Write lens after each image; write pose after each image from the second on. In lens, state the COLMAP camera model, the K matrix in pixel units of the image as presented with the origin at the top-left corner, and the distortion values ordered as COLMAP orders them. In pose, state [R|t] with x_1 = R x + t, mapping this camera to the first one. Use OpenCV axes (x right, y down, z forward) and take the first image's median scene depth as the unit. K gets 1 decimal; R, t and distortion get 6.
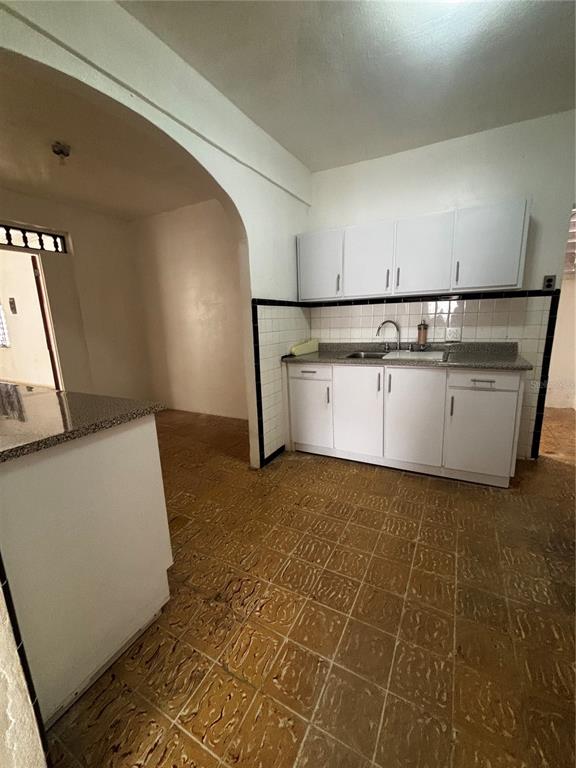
lens RADIAL K [[309.9, 0, 286.8], [0, 309.9, 381.2], [0, 0, 1]] dist [-0.000517, -0.000138]
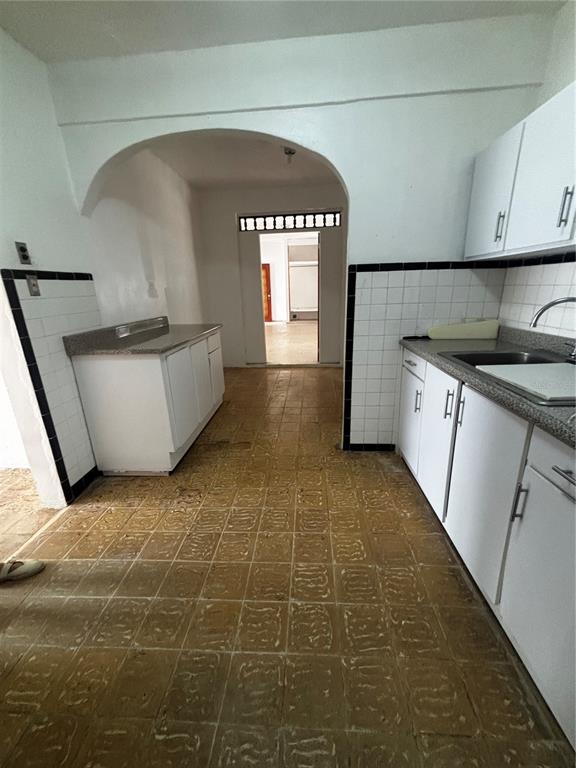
lens RADIAL K [[311.6, 0, 287.6], [0, 311.6, 379.4], [0, 0, 1]] dist [0.000909, 0.000202]
pose [[0.431653, 0.276284, -0.858687, 0.692109], [-0.163083, 0.960155, 0.226951, -0.131681], [0.887175, 0.042073, 0.459511, 0.467760]]
